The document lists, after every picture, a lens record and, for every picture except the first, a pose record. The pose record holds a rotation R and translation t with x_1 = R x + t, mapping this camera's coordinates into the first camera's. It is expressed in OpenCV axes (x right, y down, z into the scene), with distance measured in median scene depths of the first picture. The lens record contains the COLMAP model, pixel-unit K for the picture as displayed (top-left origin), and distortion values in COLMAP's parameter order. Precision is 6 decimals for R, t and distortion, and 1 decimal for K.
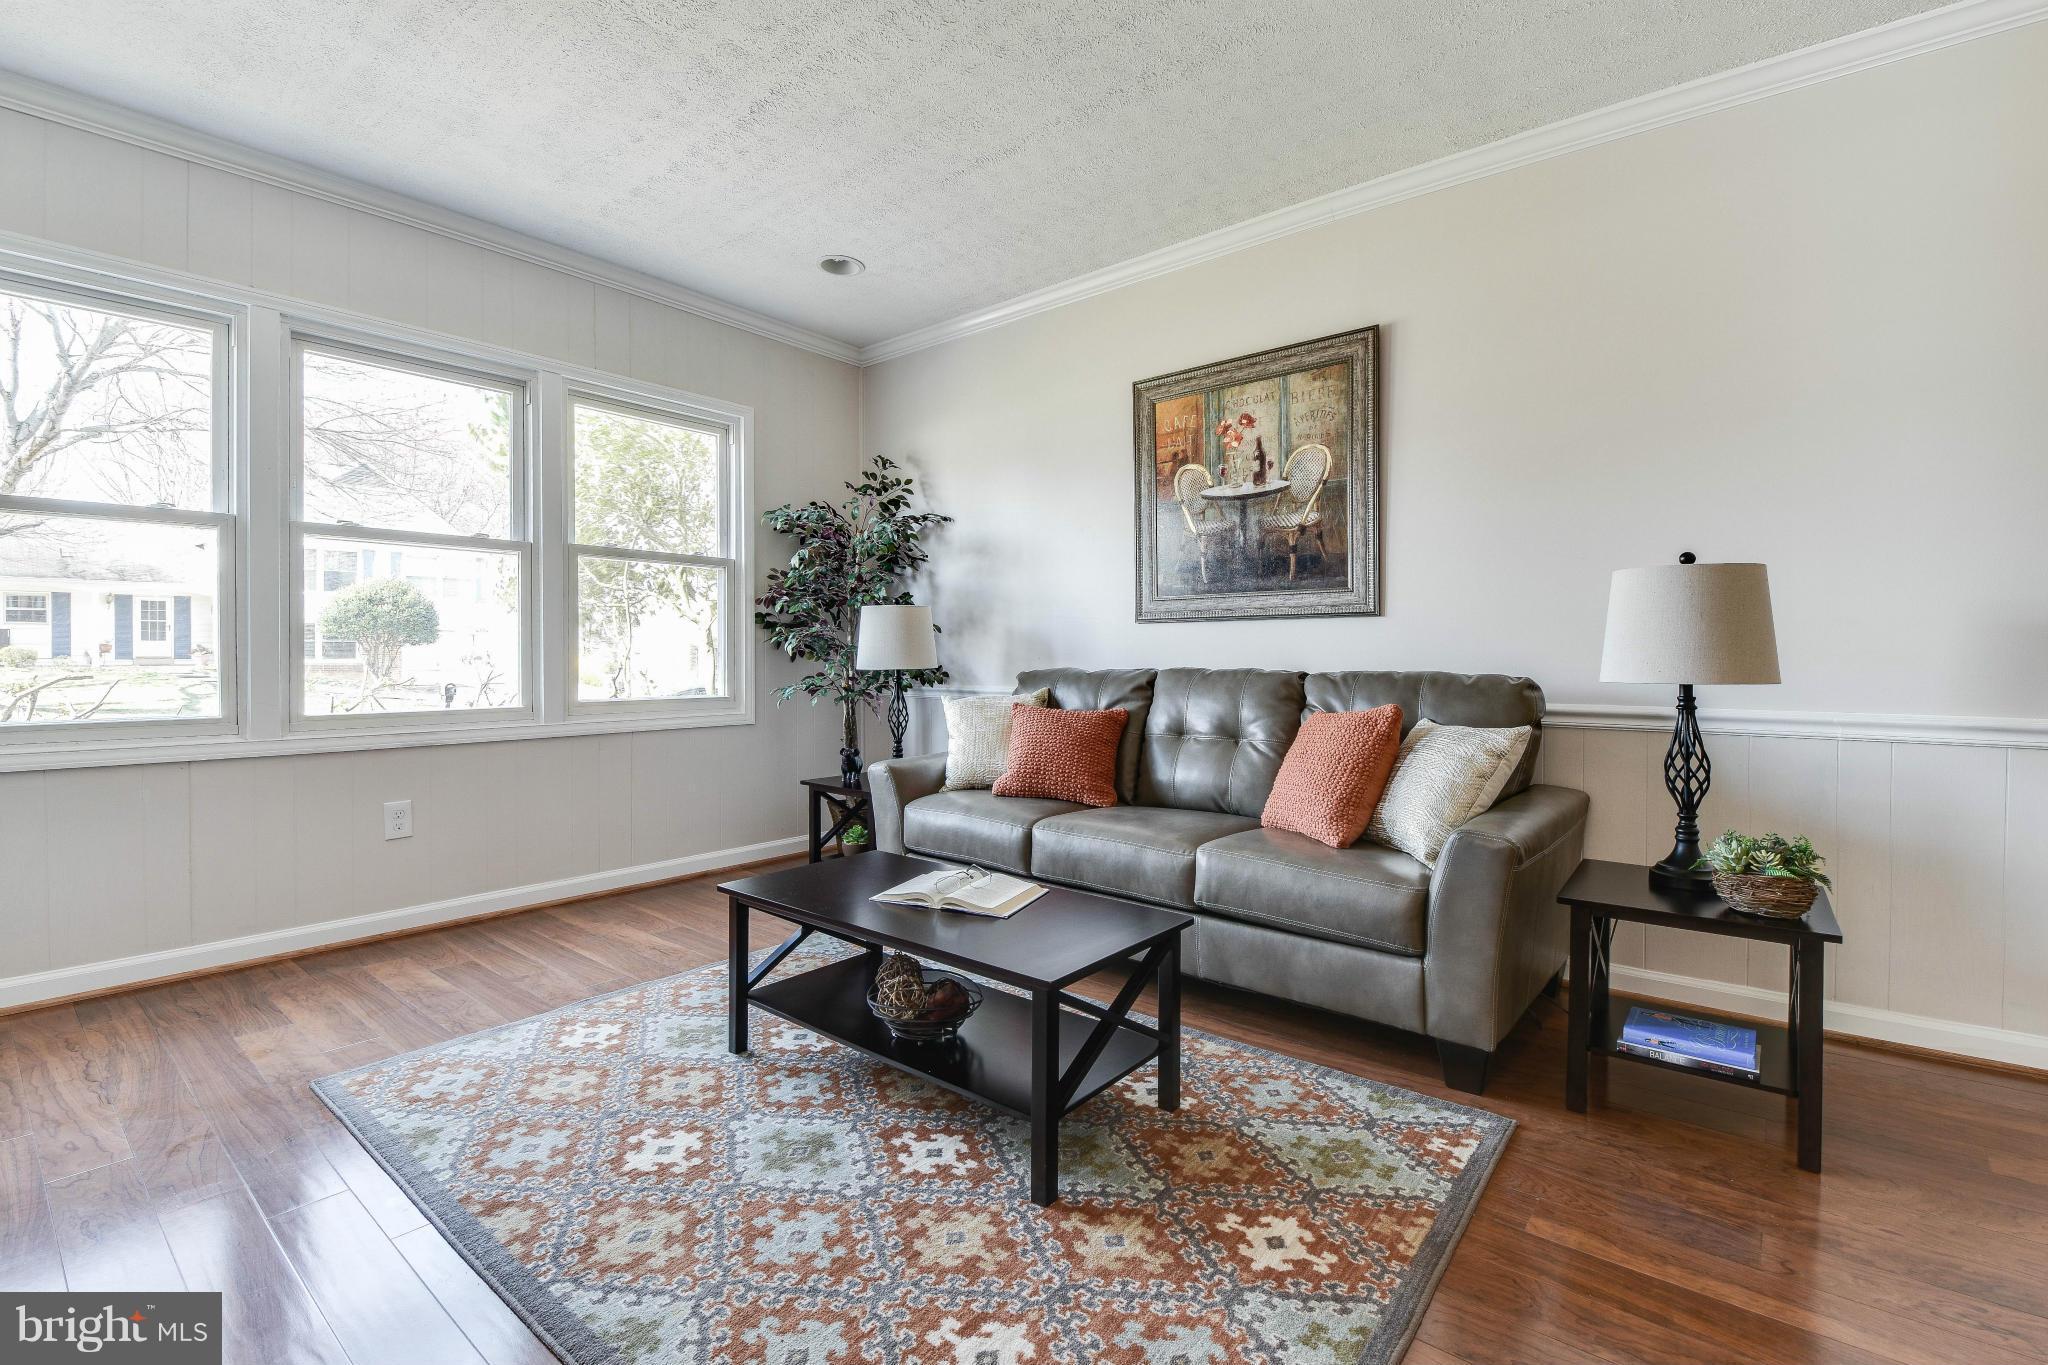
lens RADIAL K [[914.3, 0, 1008.0], [0, 914.3, 661.3], [0, 0, 1]] dist [-0.009657, -0.006424]
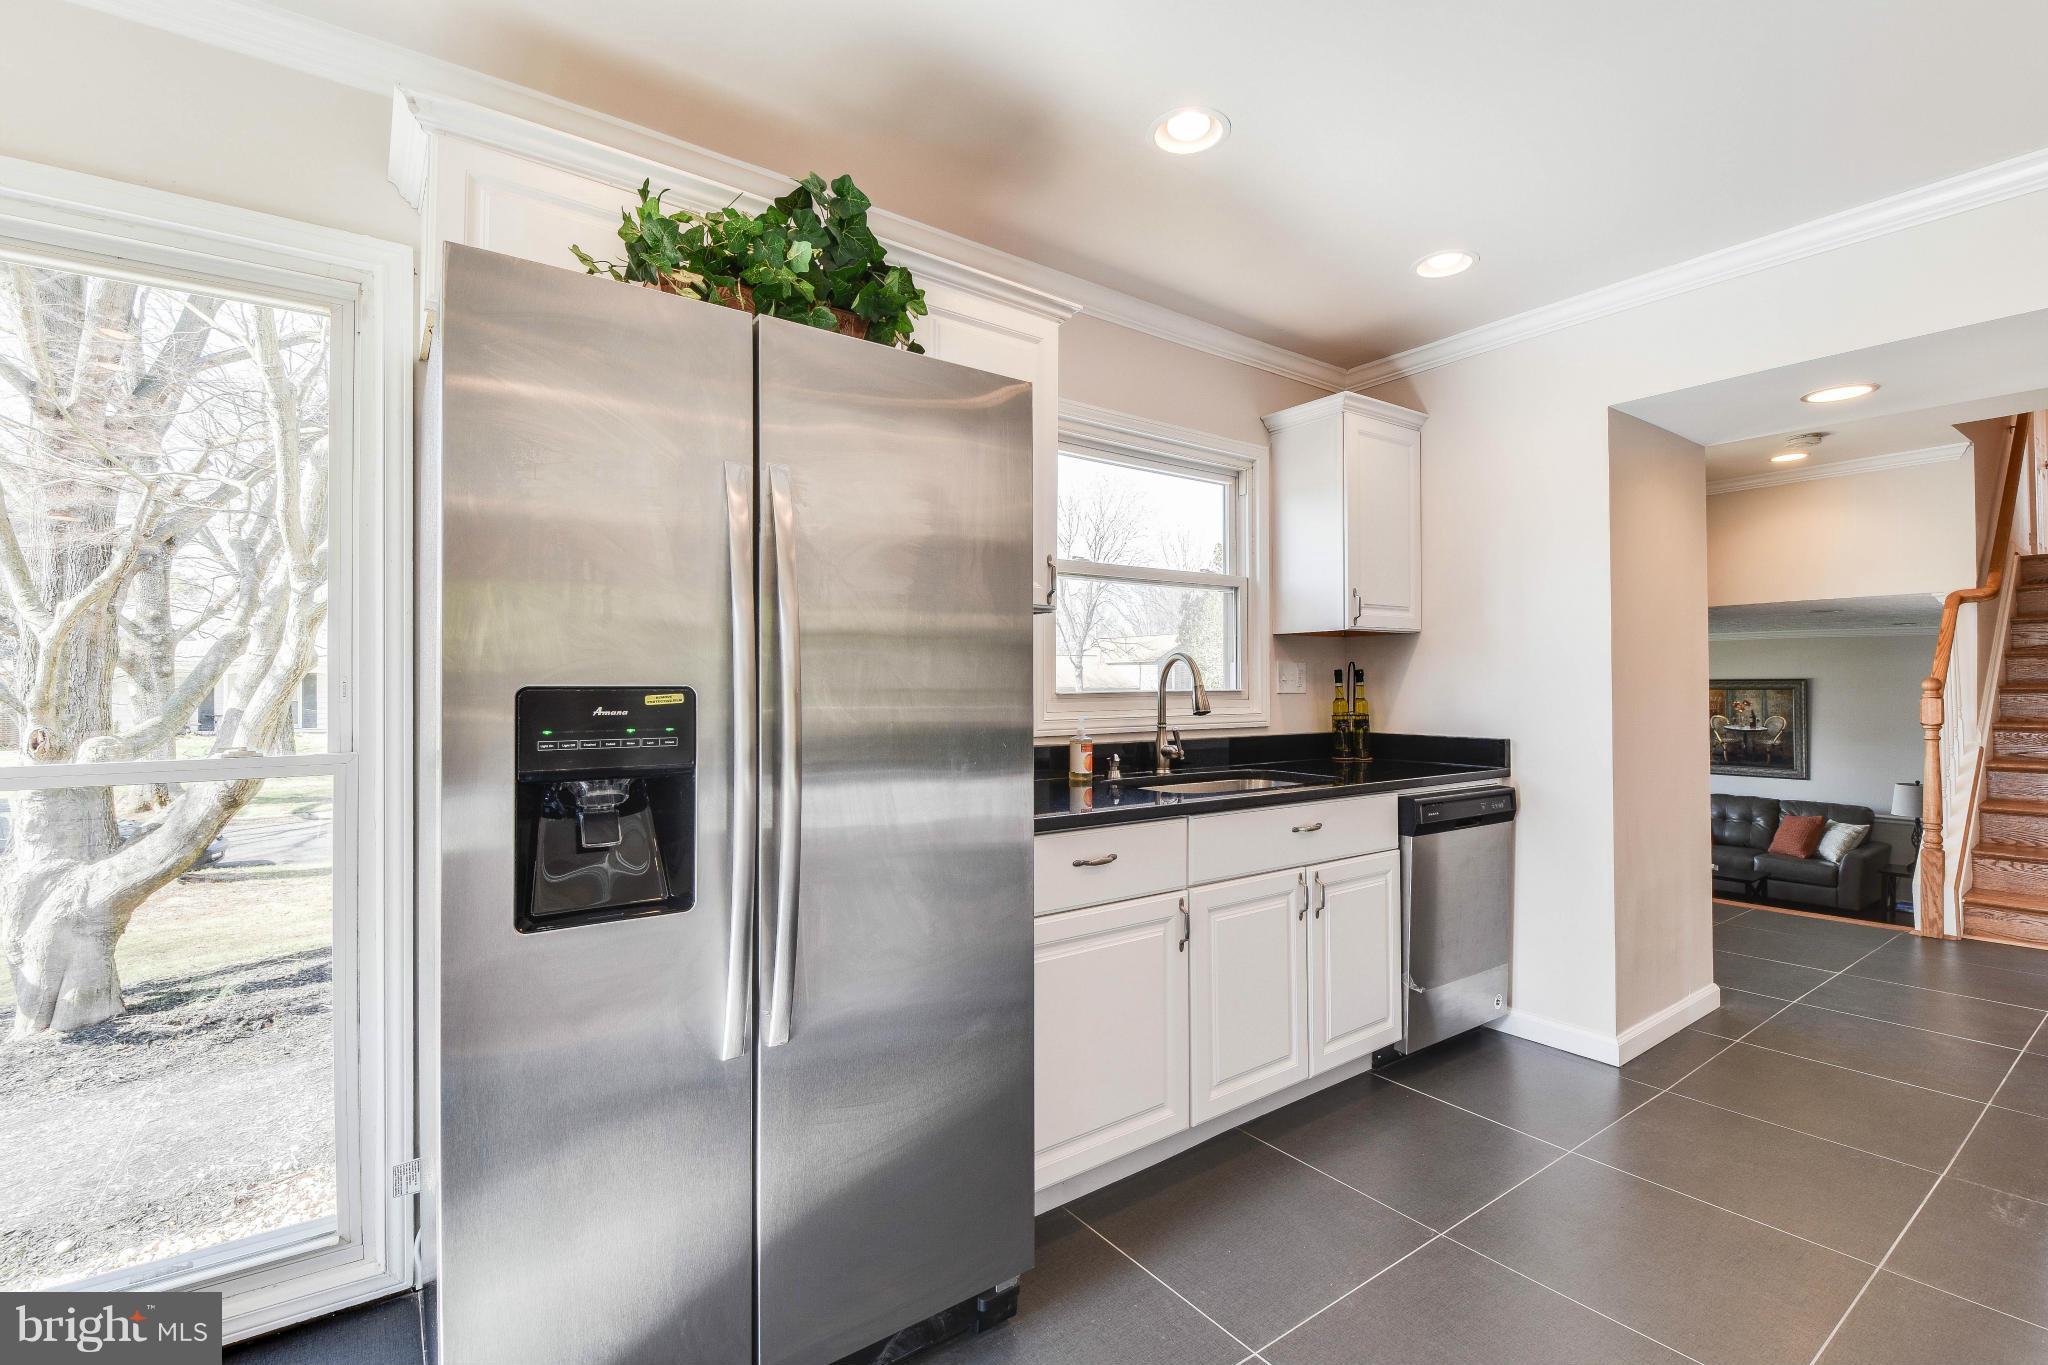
lens RADIAL K [[914.3, 0, 1009.3], [0, 914.3, 680.9], [0, 0, 1]] dist [-0.009657, -0.006424]
pose [[0.969687, -0.010148, -0.244139, -1.592516], [0.007483, 0.999902, -0.011842, -0.415761], [0.244236, 0.009656, 0.969668, -2.835913]]
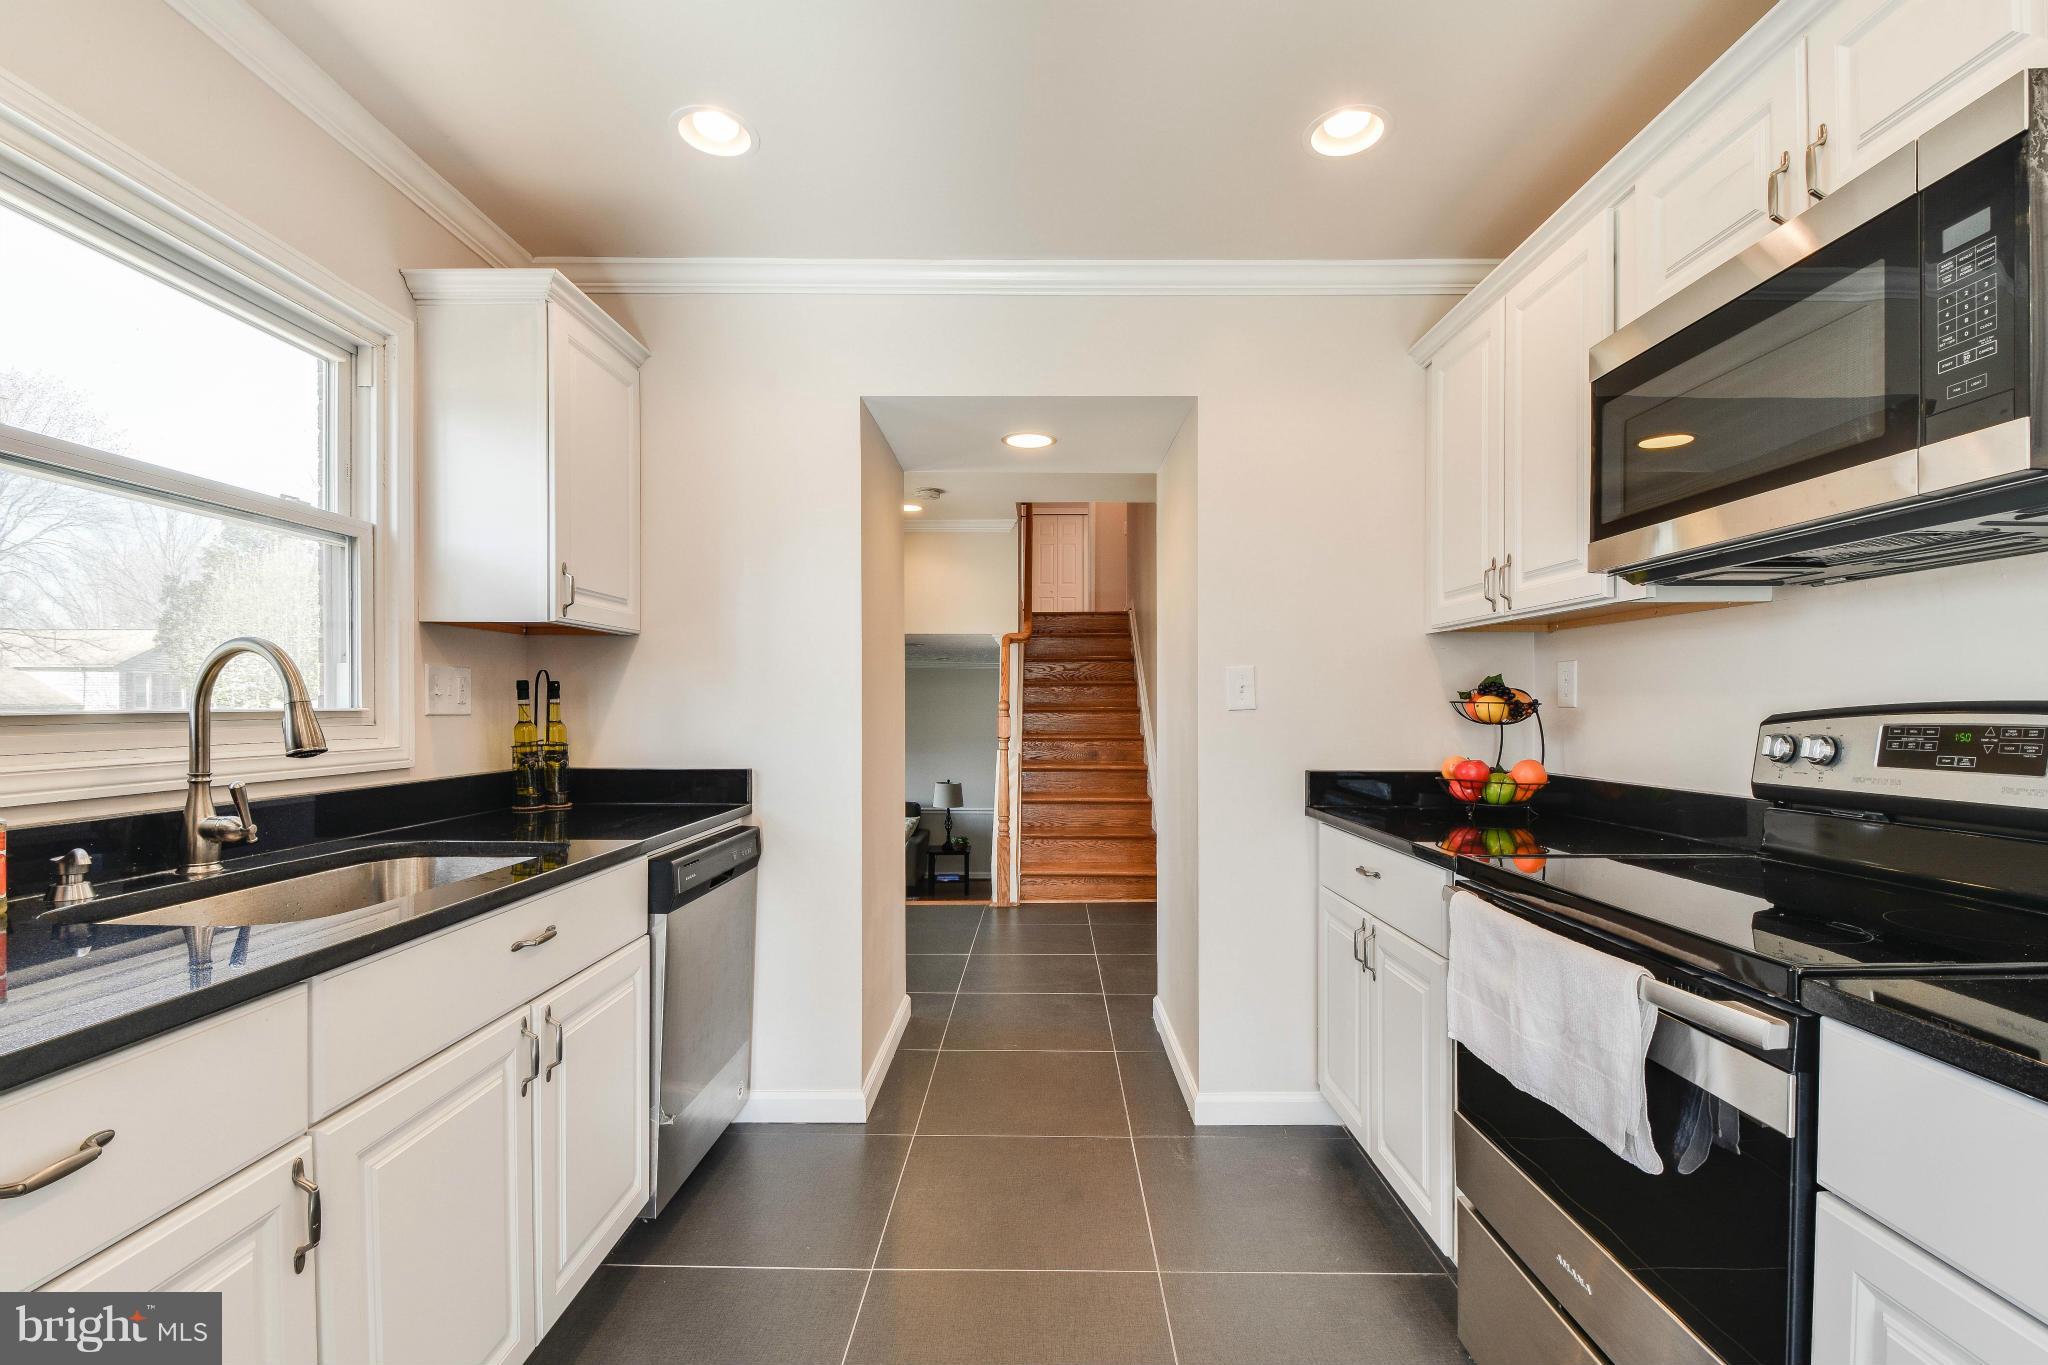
lens RADIAL K [[914.3, 0, 1060.2], [0, 914.3, 714.2], [0, 0, 1]] dist [-0.009657, -0.006424]
pose [[0.748706, -0.008746, 0.662844, -1.655817], [0.003313, 0.999950, 0.009451, -0.416484], [-0.662894, -0.004880, 0.748698, -2.477984]]
